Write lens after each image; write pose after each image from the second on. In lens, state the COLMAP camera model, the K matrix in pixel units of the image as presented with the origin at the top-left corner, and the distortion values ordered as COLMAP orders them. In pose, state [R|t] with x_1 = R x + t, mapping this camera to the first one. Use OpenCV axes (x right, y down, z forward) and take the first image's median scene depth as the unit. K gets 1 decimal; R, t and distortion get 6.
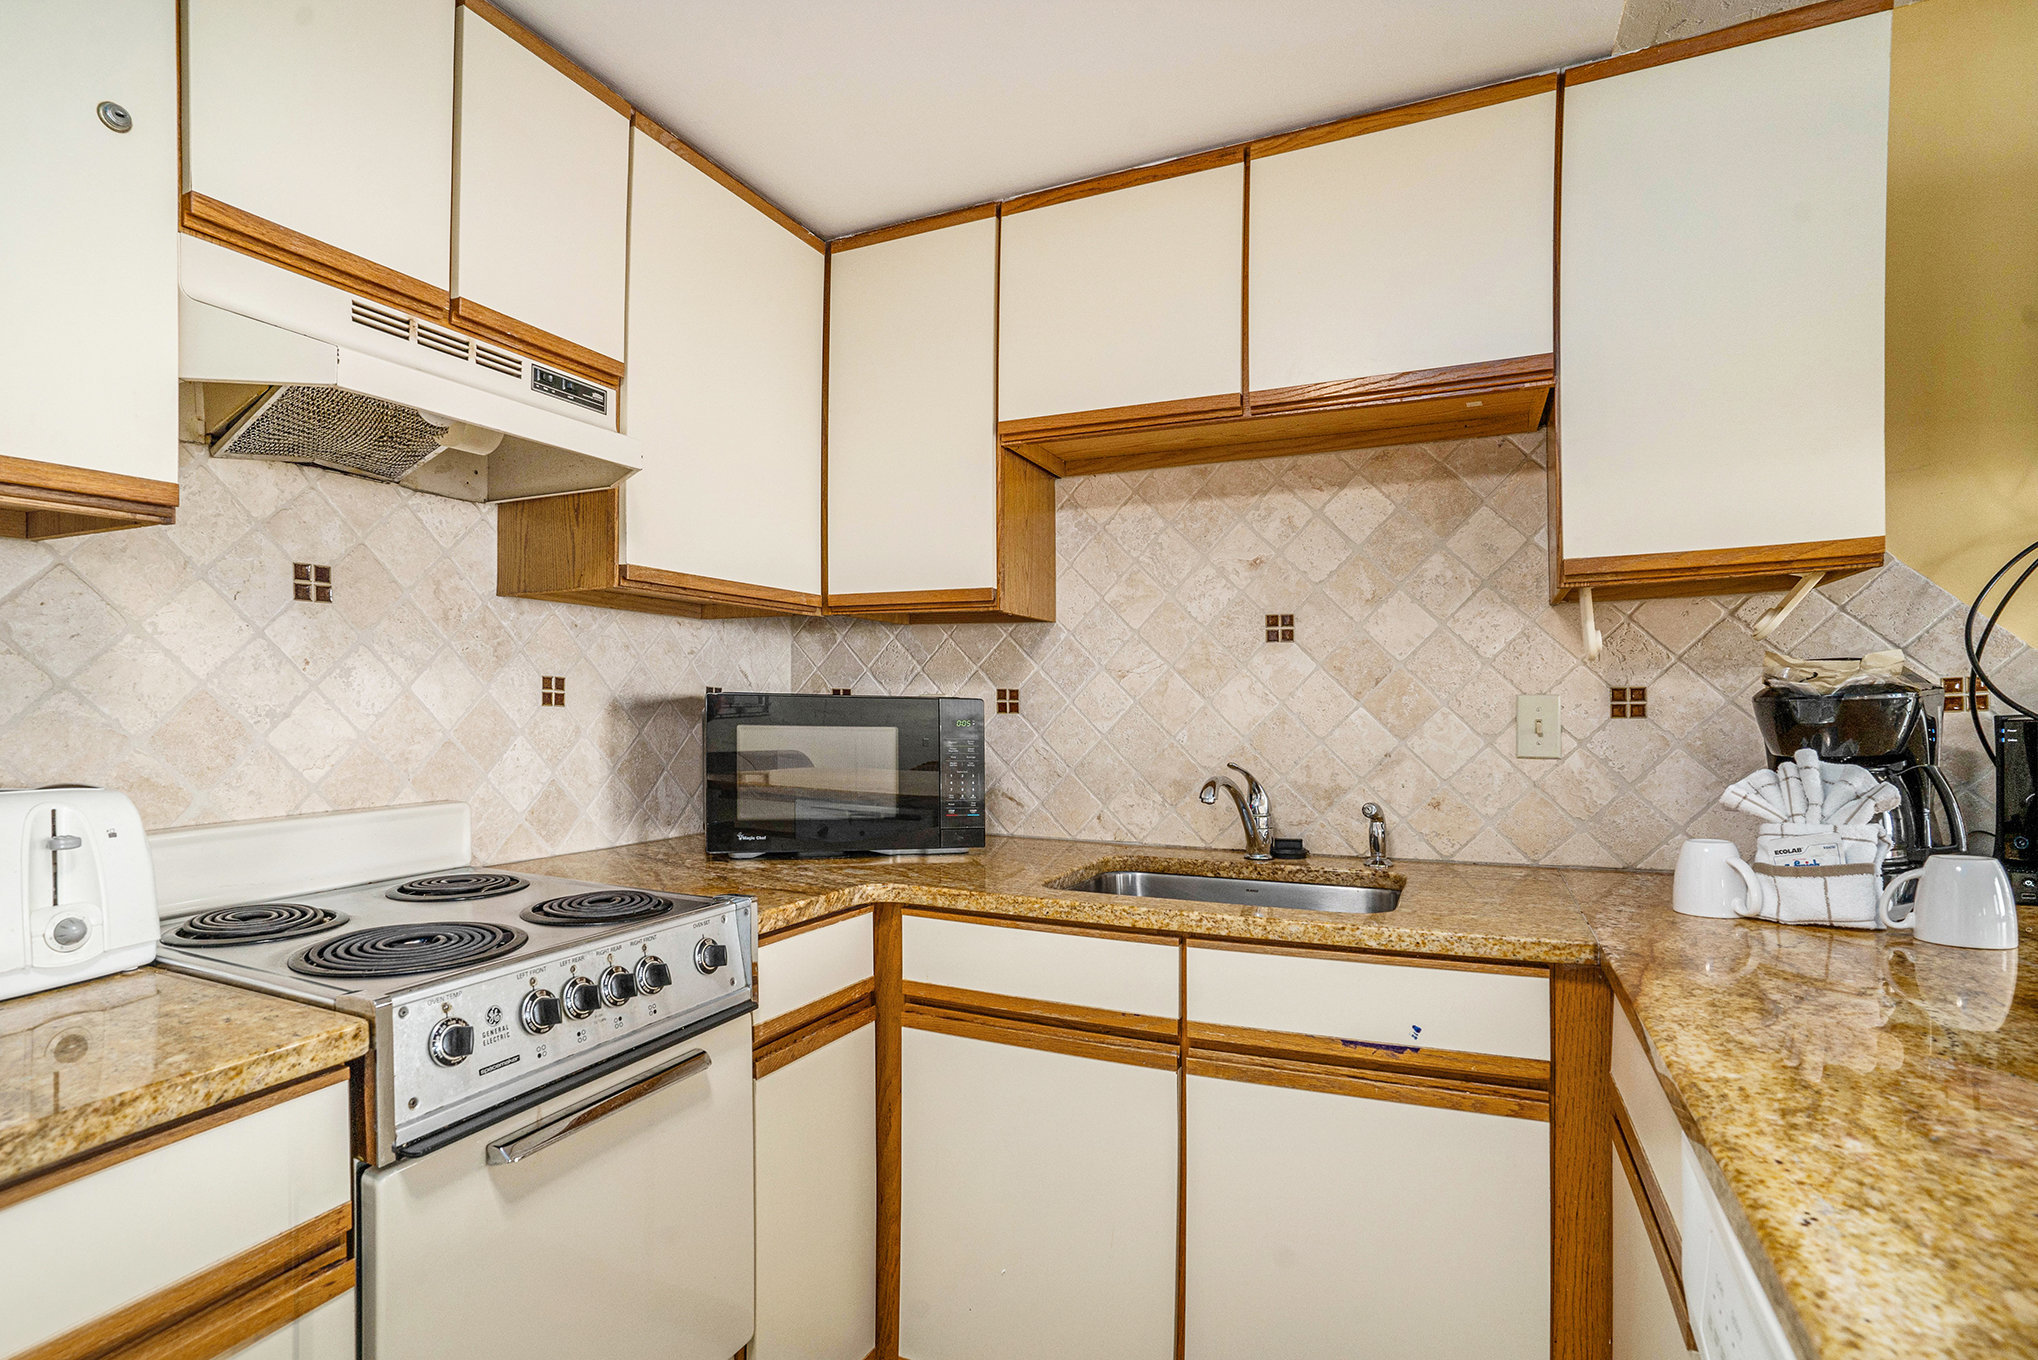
lens RADIAL K [[993.8, 0, 962.7], [0, 993.8, 711.4], [0, 0, 1]] dist [-0.044652, 0.000537]
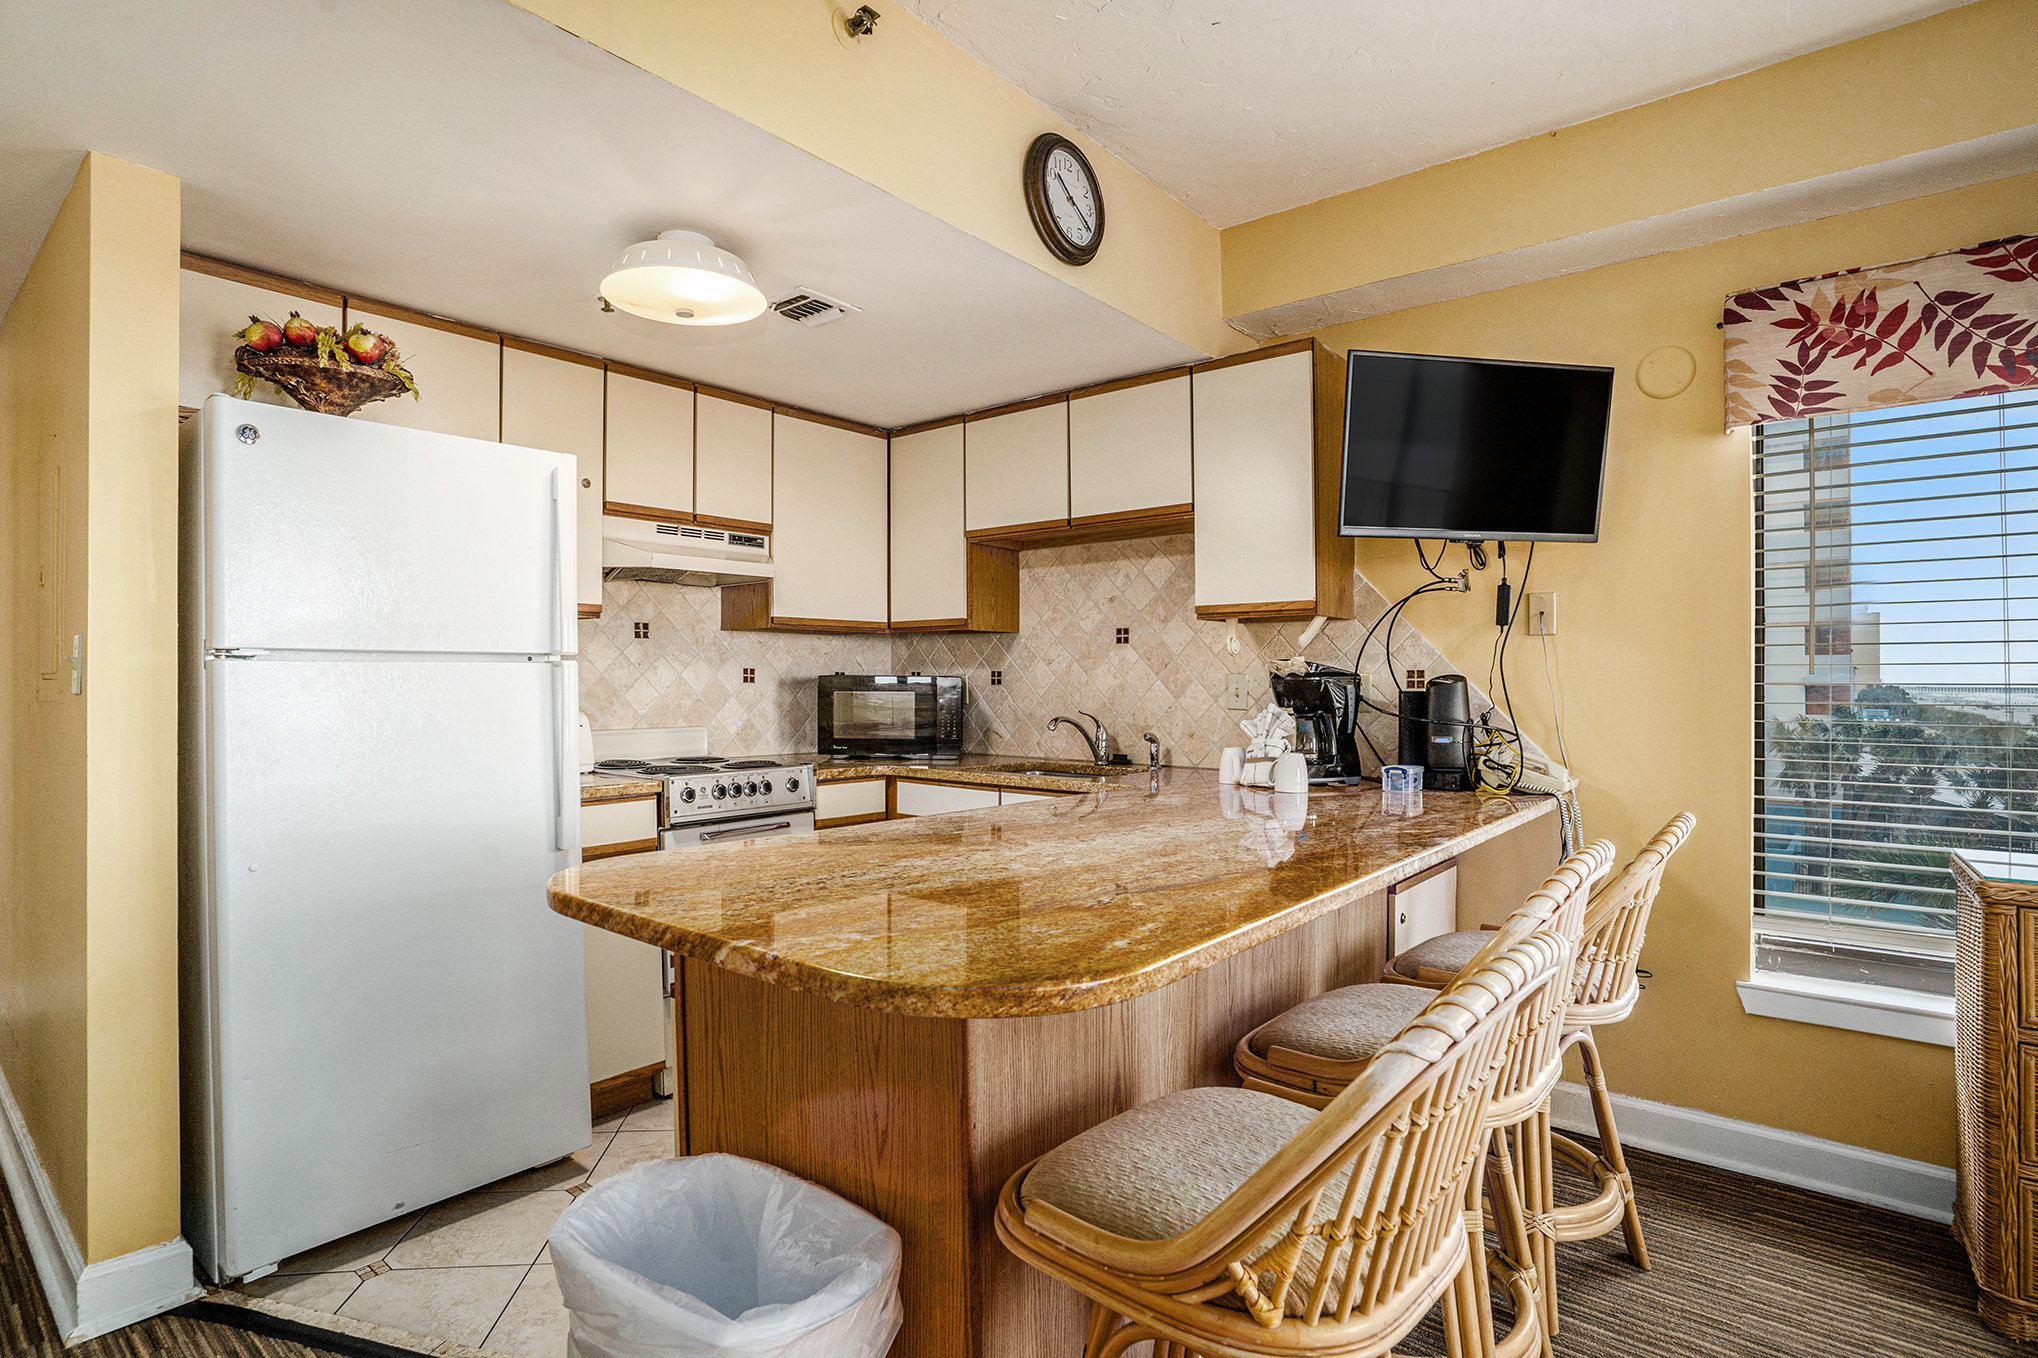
lens RADIAL K [[1018.2, 0, 1005.2], [0, 1018.2, 676.0], [0, 0, 1]] dist [-0.085584, 0.039615]
pose [[0.973891, -0.011042, -0.226749, 0.599481], [0.007662, 0.999846, -0.015779, 0.018451], [0.226888, 0.013630, 0.973825, -0.953949]]
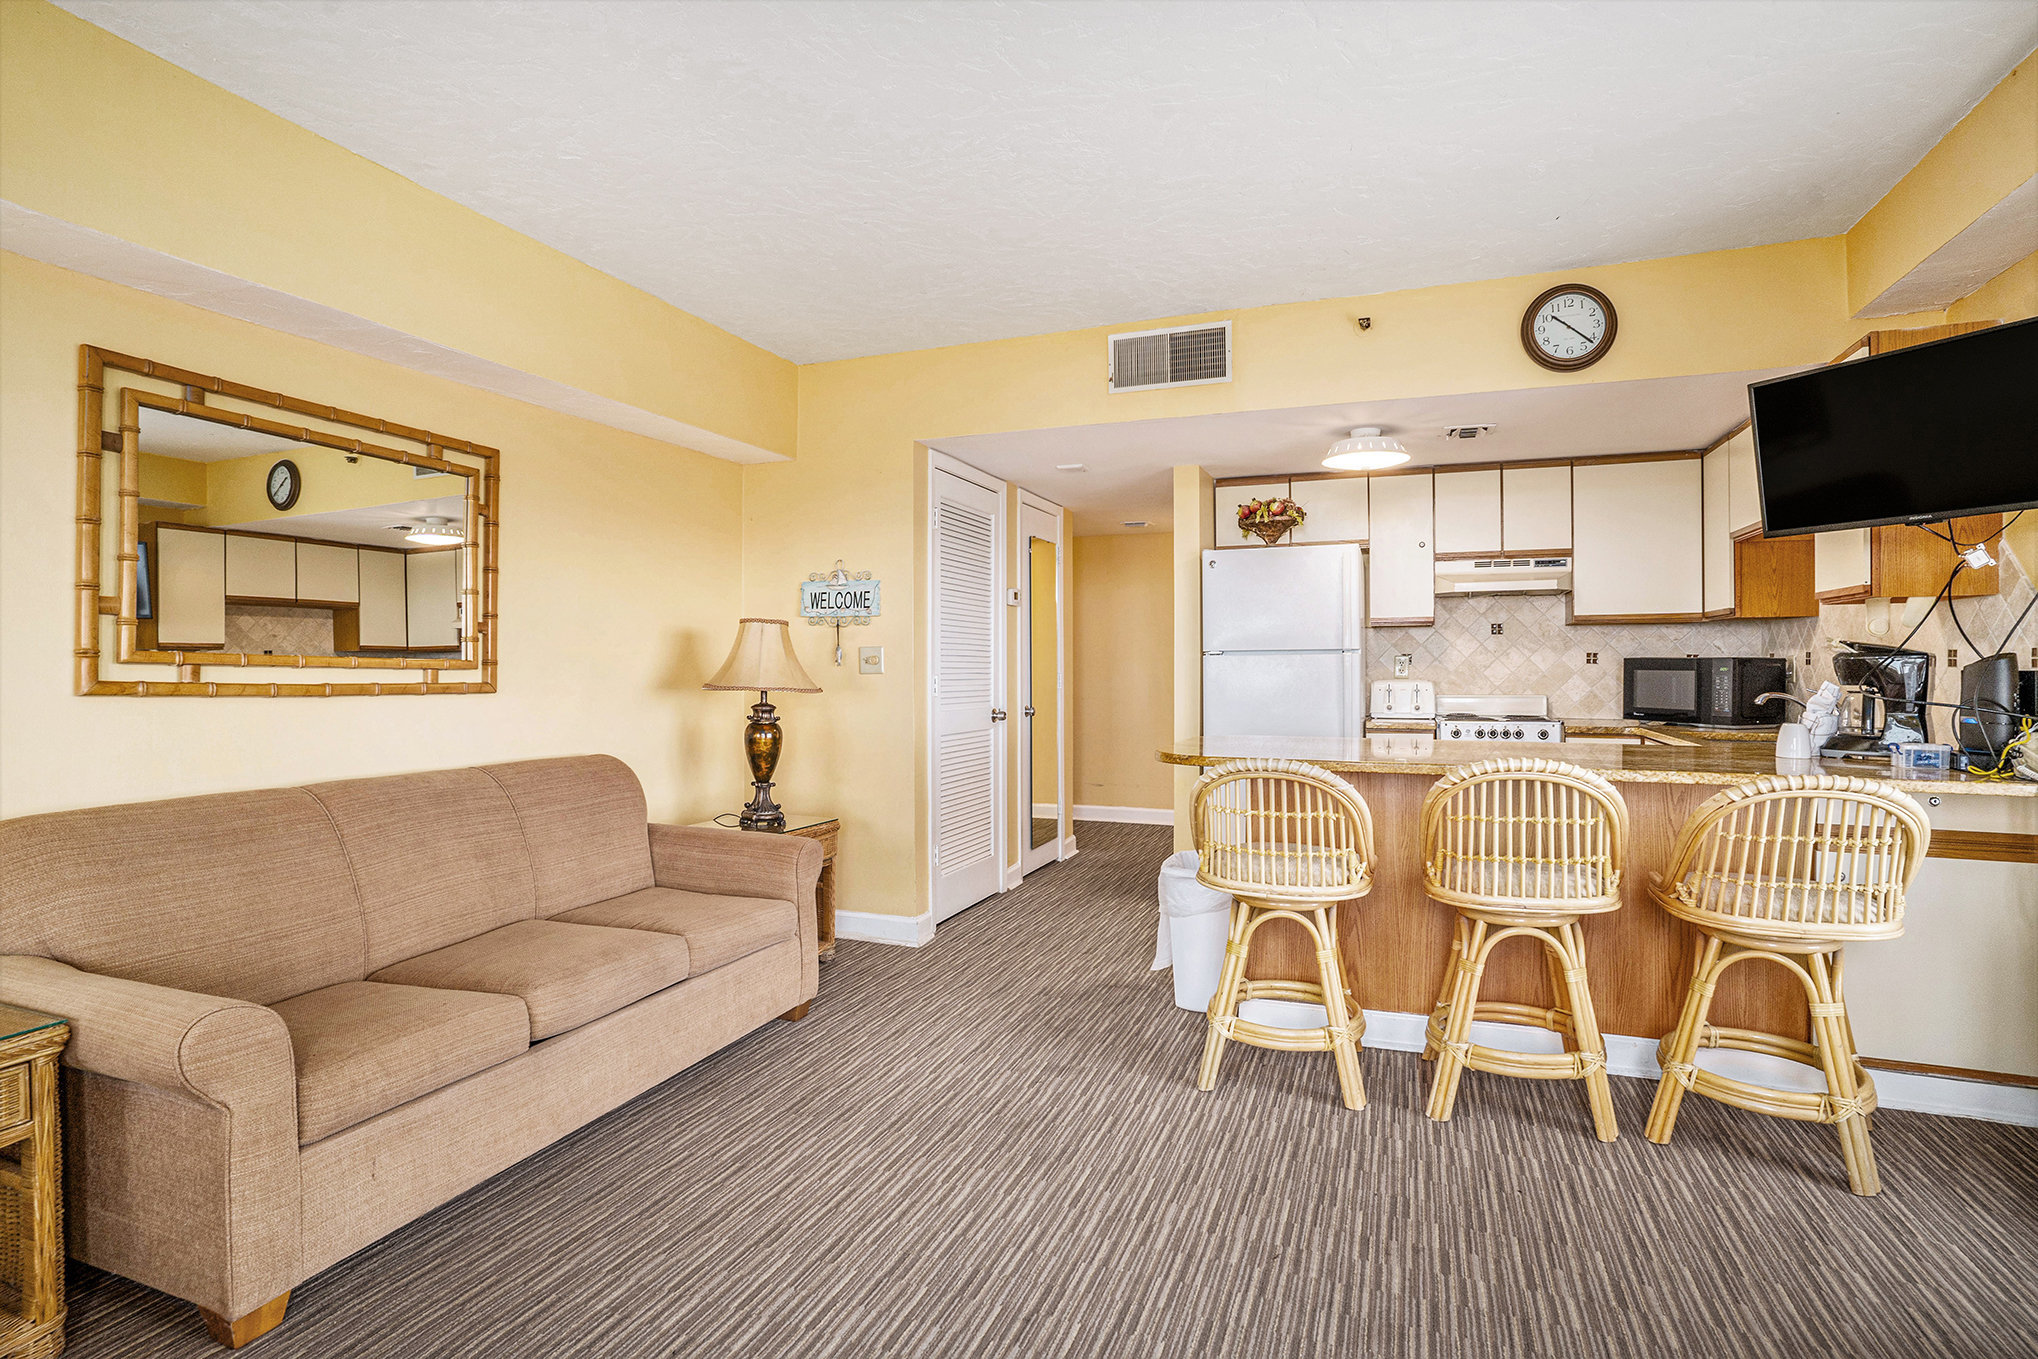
lens RADIAL K [[1018.2, 0, 1005.2], [0, 1018.2, 676.5], [0, 0, 1]] dist [-0.085584, 0.039615]
pose [[0.078625, 0.000695, -0.996904, 2.285620], [-0.000286, 1.000000, 0.000675, 0.030216], [0.996904, 0.000232, 0.078625, -0.861716]]
